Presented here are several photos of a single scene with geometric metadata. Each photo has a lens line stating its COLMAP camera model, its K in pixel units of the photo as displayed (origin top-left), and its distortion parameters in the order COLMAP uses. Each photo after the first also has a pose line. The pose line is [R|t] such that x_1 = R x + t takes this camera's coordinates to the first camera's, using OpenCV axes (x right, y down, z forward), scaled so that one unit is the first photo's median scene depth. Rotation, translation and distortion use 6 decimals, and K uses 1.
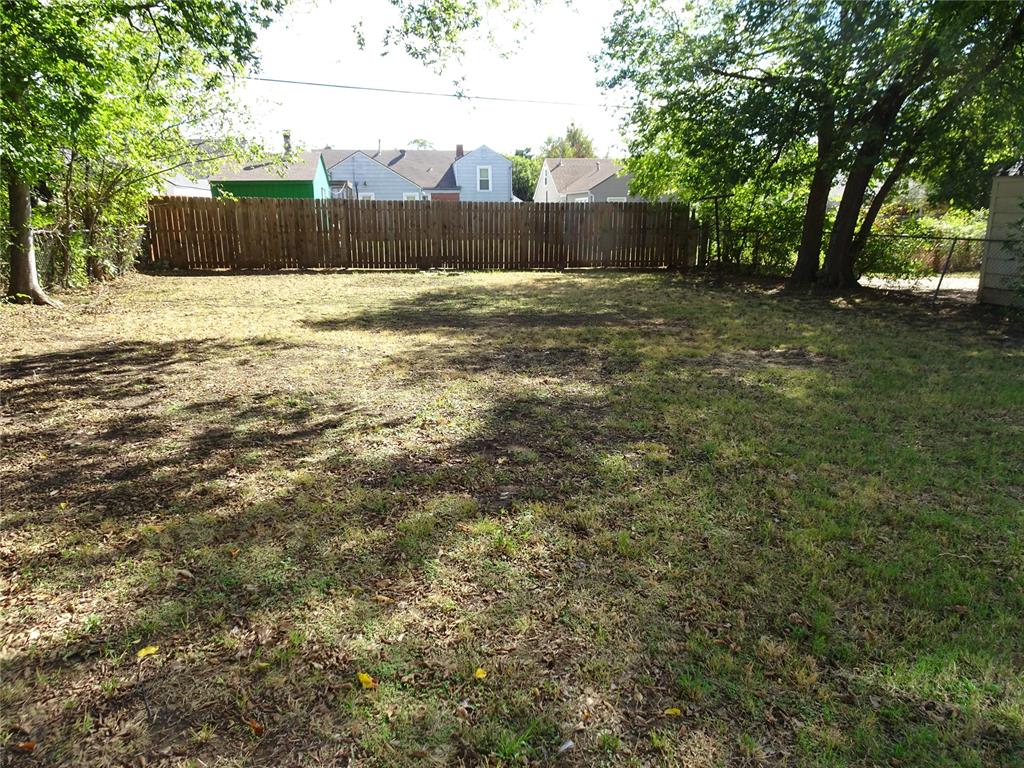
lens RADIAL K [[723.4, 0, 512.0], [0, 723.4, 384.0], [0, 0, 1]] dist [0.005189, 0.001934]
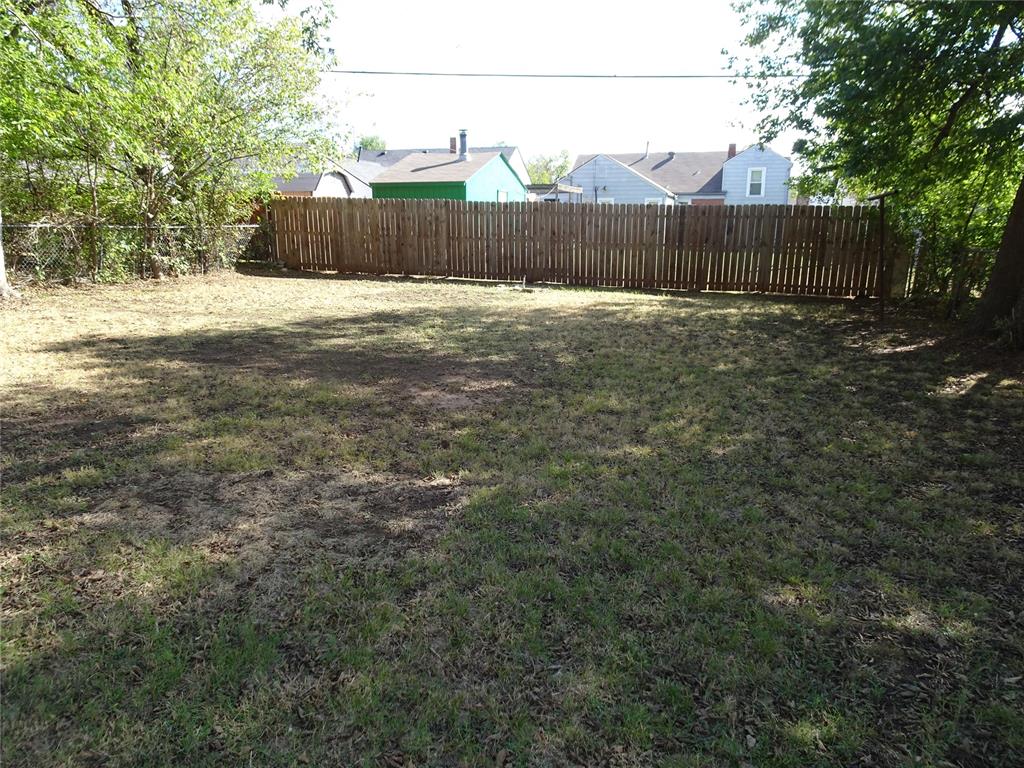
lens RADIAL K [[723.4, 0, 512.0], [0, 723.4, 384.0], [0, 0, 1]] dist [0.005189, 0.001934]
pose [[0.892168, 0.112685, -0.437421, 0.244506], [-0.118119, 0.992888, 0.014863, -0.050768], [0.435986, 0.038407, 0.899134, 0.232348]]
